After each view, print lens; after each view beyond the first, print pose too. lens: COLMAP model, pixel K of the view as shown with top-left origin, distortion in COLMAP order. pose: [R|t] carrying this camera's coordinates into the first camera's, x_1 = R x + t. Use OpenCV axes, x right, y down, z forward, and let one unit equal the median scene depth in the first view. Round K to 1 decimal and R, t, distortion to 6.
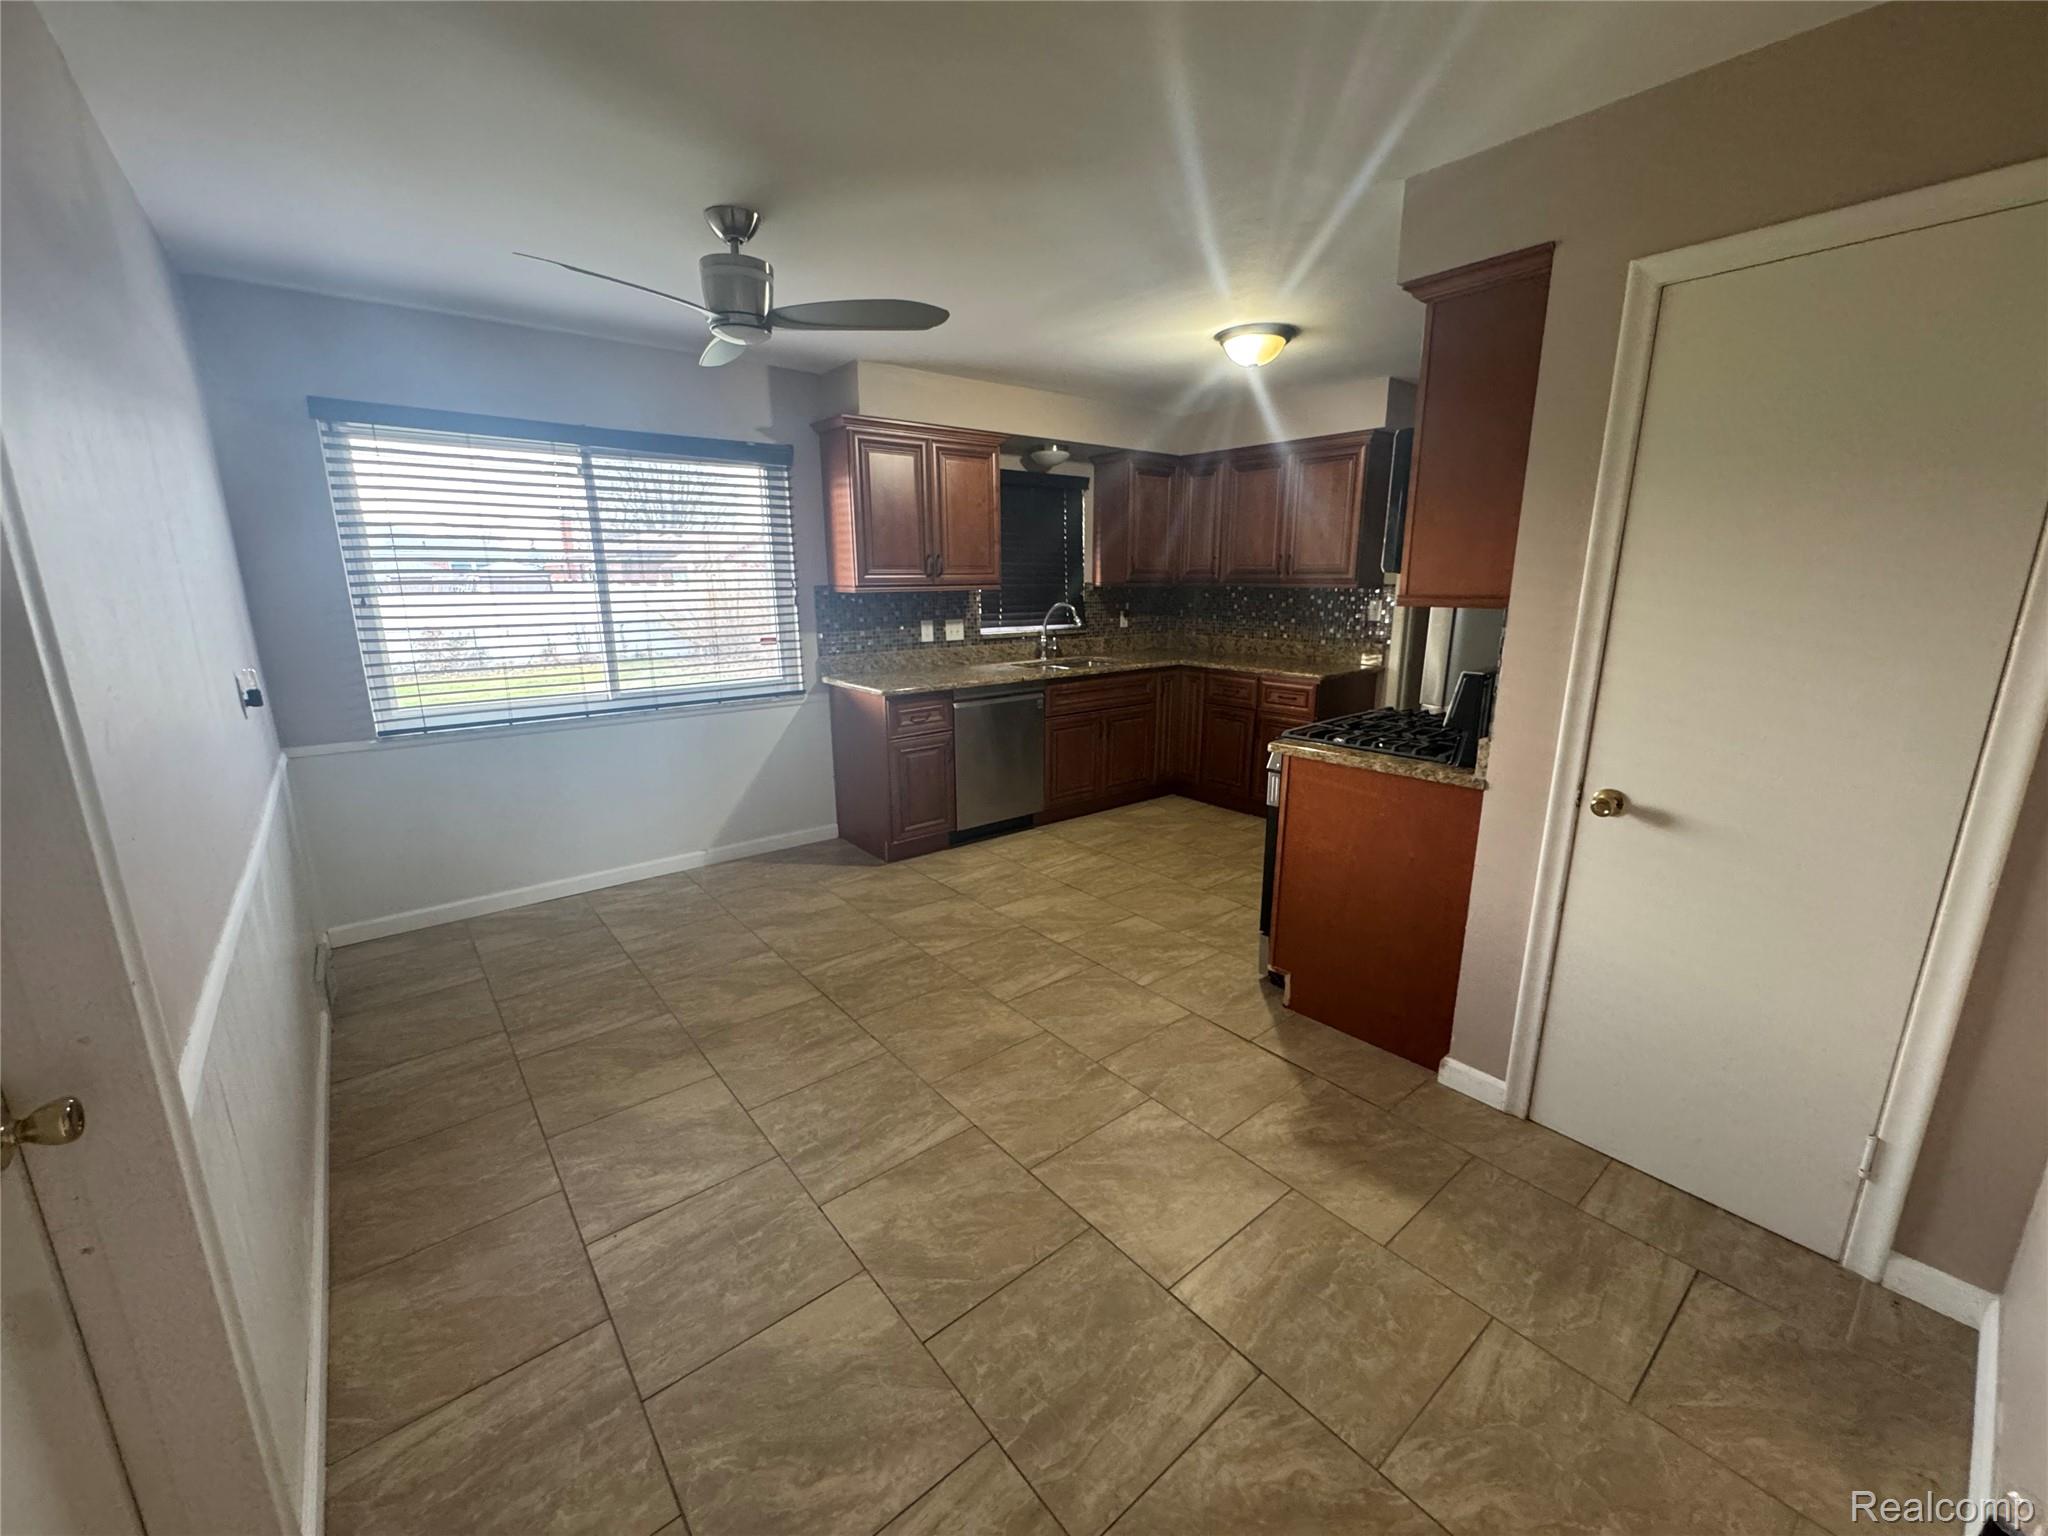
lens RADIAL K [[818.3, 0, 1020.5], [0, 818.3, 766.5], [0, 0, 1]] dist [-0.001157, -0.000058]
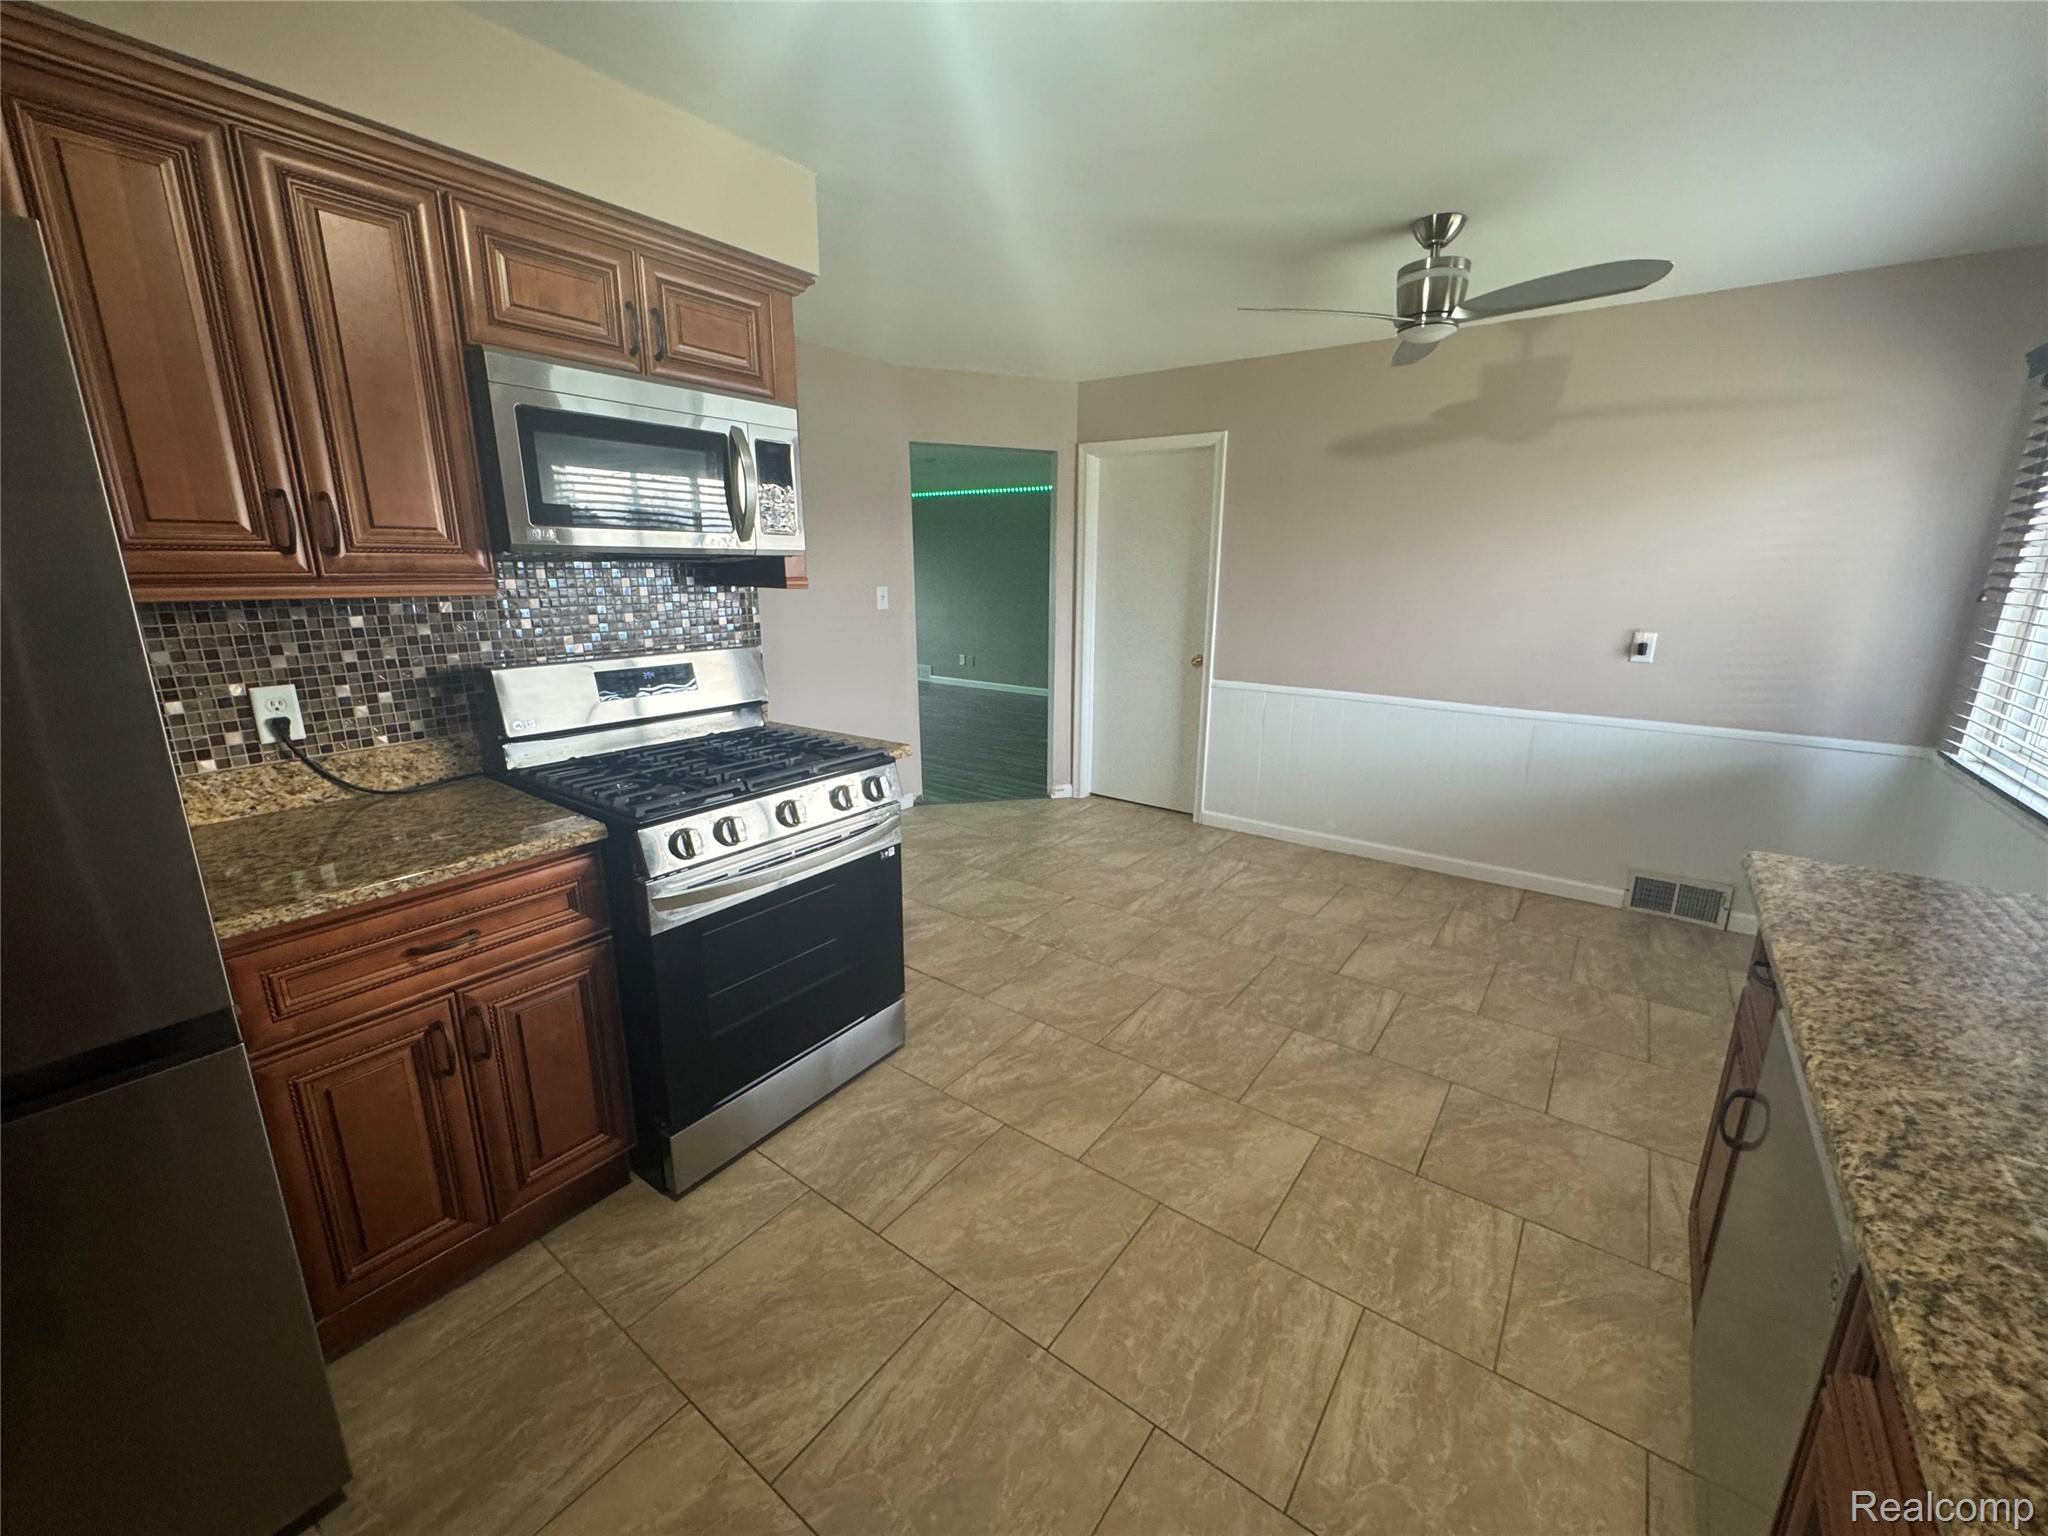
lens RADIAL K [[818.3, 0, 1025.0], [0, 818.3, 766.7], [0, 0, 1]] dist [-0.001157, -0.000058]
pose [[-0.968430, 0.059648, -0.242045, 0.303490], [-0.059421, 0.887731, 0.456511, -0.323673], [0.242101, 0.456481, -0.856161, 1.373081]]
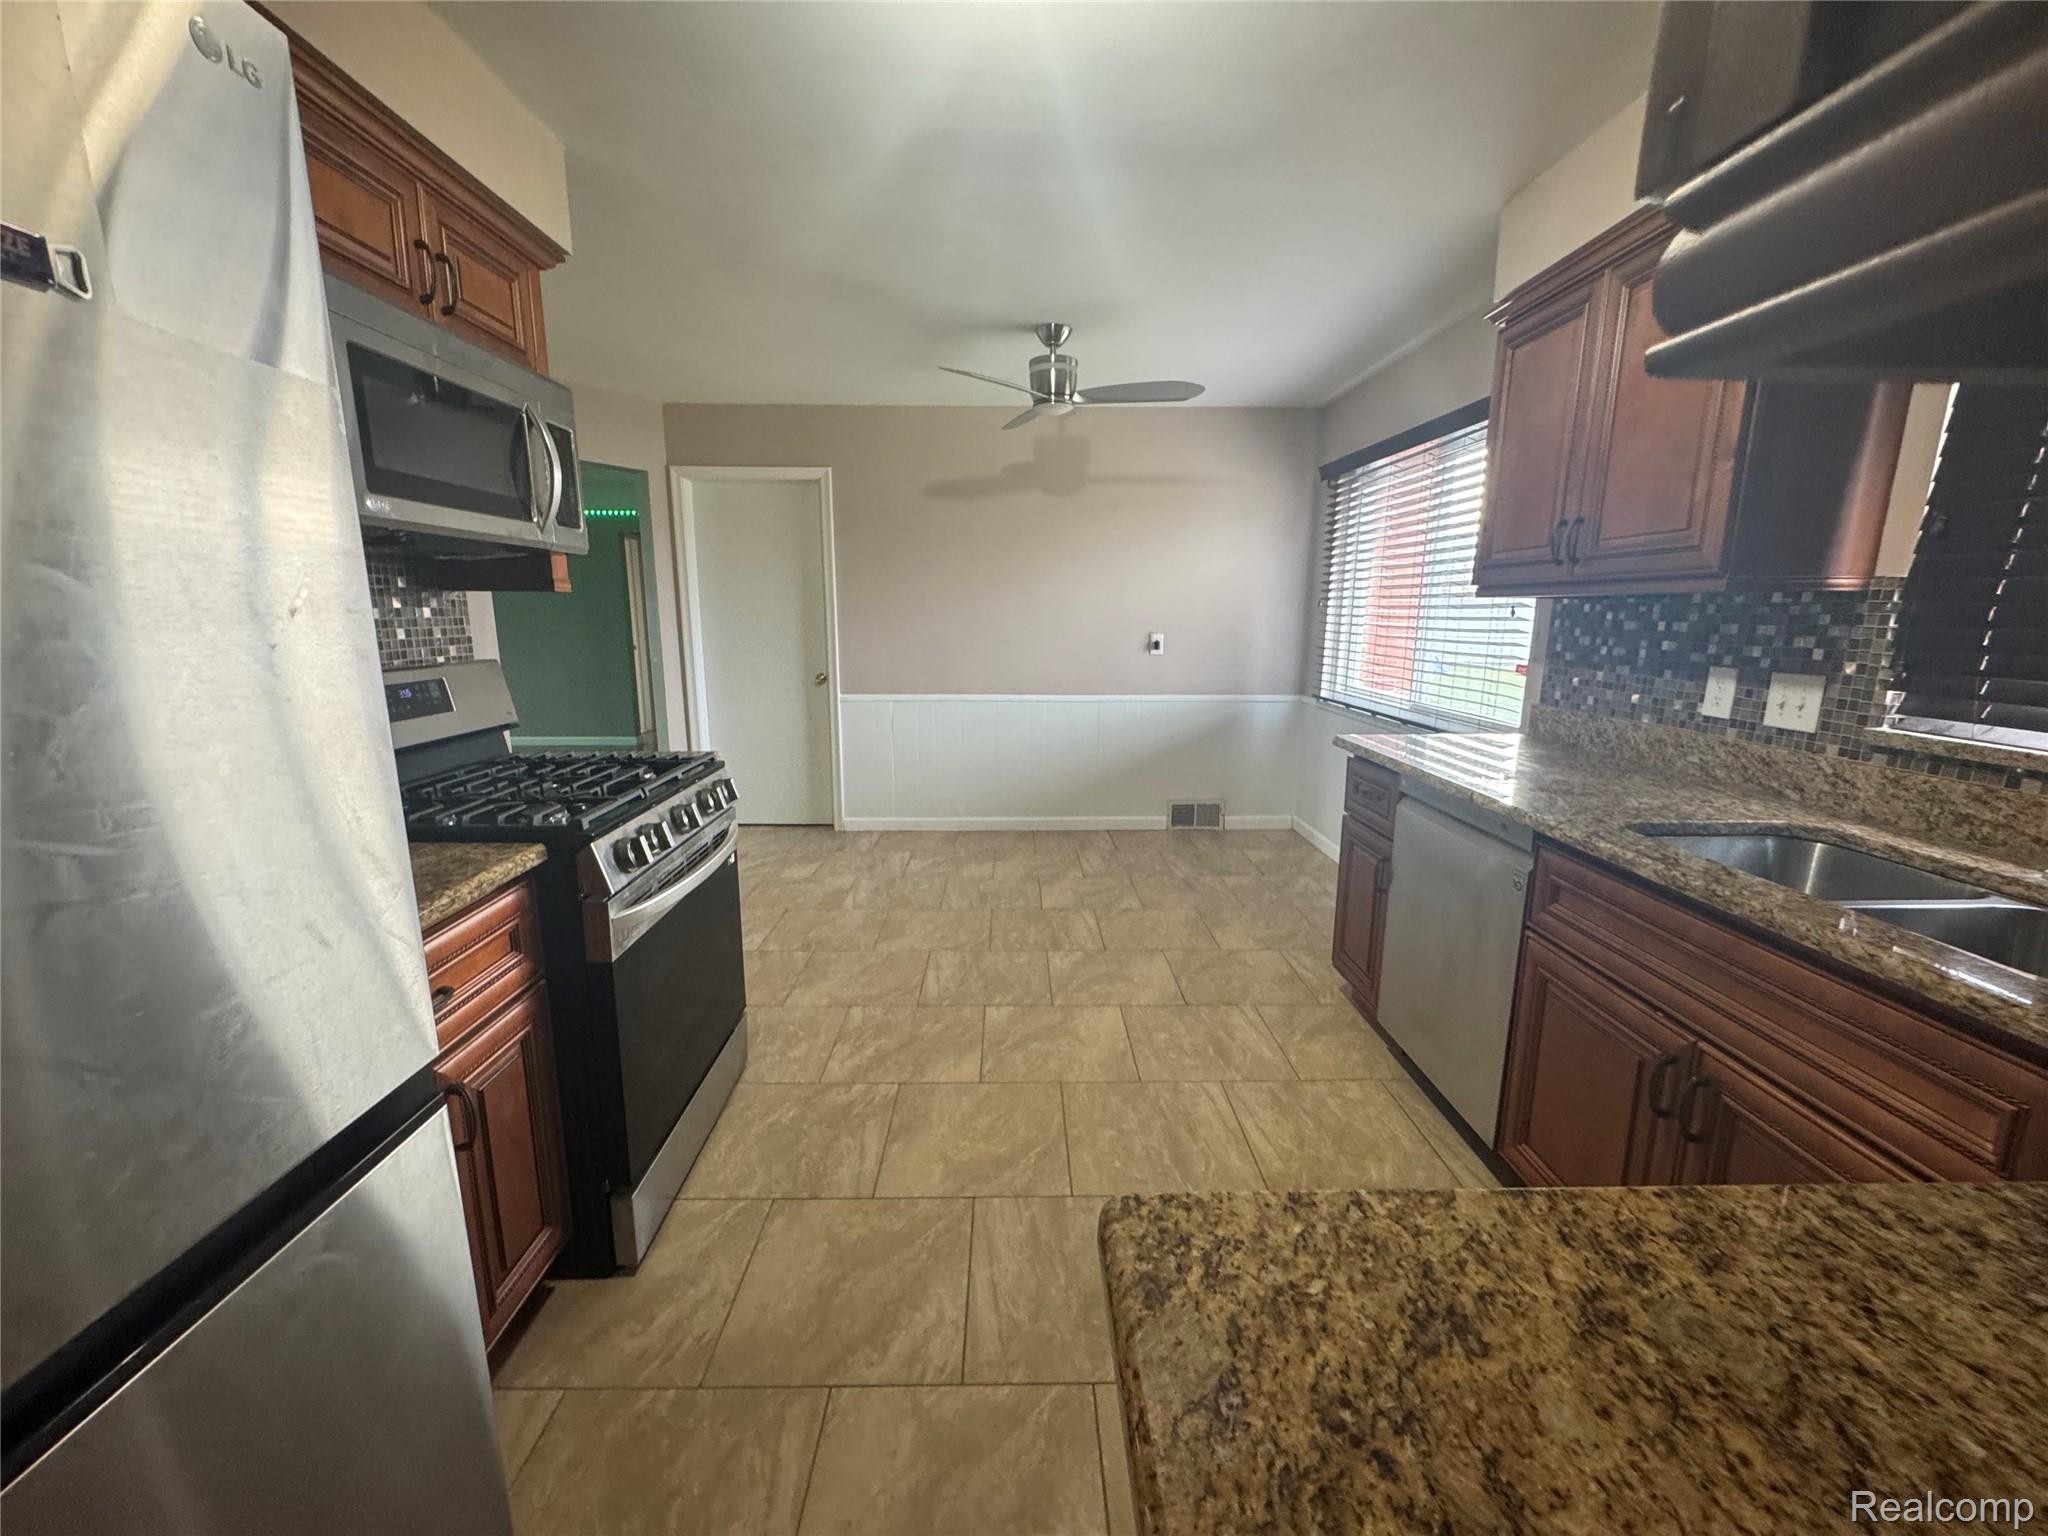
lens RADIAL K [[818.3, 0, 1021.6], [0, 818.3, 768.8], [0, 0, 1]] dist [-0.001157, -0.000058]
pose [[-0.616356, 0.153162, -0.772429, 0.594659], [-0.184110, 0.925688, 0.330461, -0.273991], [0.765643, 0.345894, -0.542355, 1.310368]]
